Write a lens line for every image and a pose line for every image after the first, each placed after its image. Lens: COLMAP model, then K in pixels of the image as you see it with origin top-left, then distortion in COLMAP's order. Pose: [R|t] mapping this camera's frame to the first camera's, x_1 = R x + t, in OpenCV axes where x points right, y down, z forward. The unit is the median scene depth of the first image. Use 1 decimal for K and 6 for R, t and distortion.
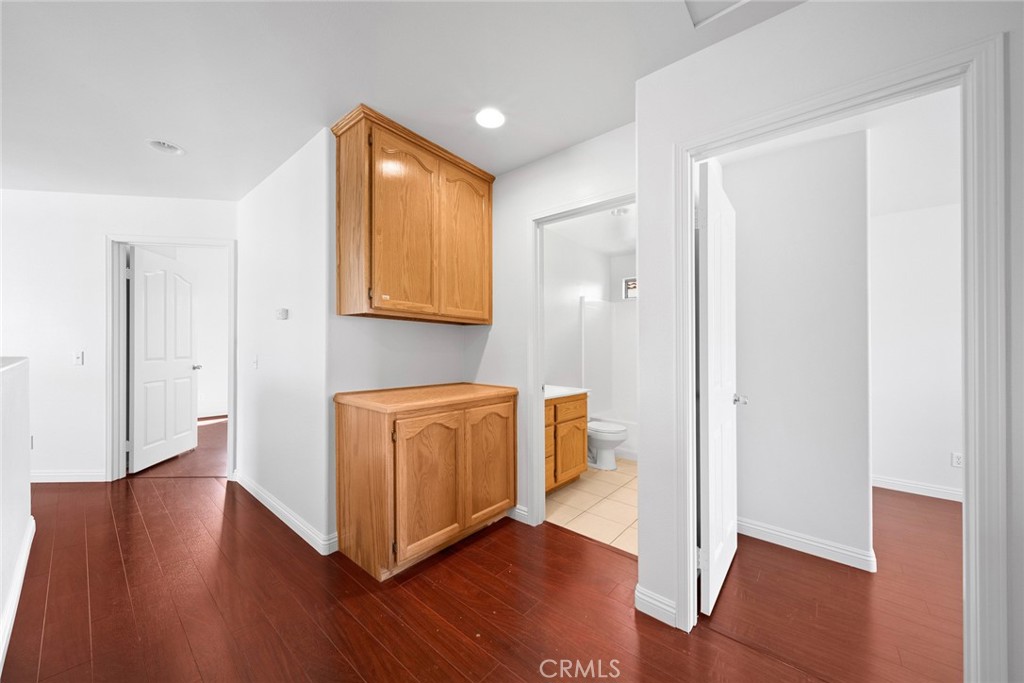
lens RADIAL K [[361.3, 0, 512.2], [0, 361.3, 340.2], [0, 0, 1]] dist [0.000794, -0.000064]
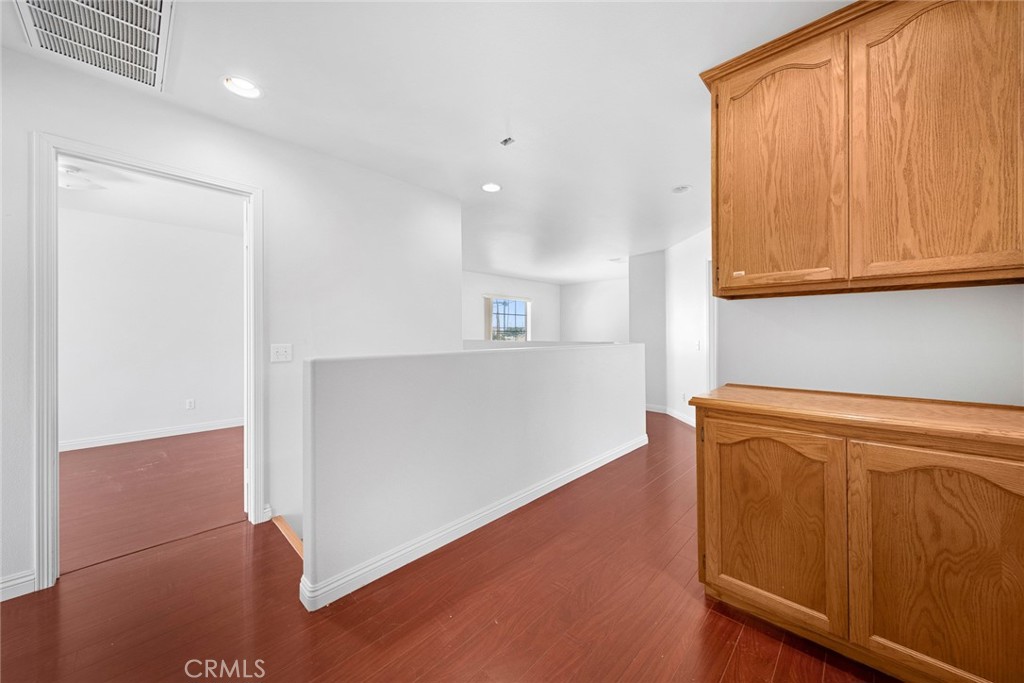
lens RADIAL K [[361.3, 0, 512.2], [0, 361.3, 340.2], [0, 0, 1]] dist [0.000794, -0.000064]
pose [[-0.057633, -0.002914, -0.998334, 0.485120], [0.017571, 0.999838, -0.003933, 0.027466], [0.998183, -0.017768, -0.057573, 0.497286]]
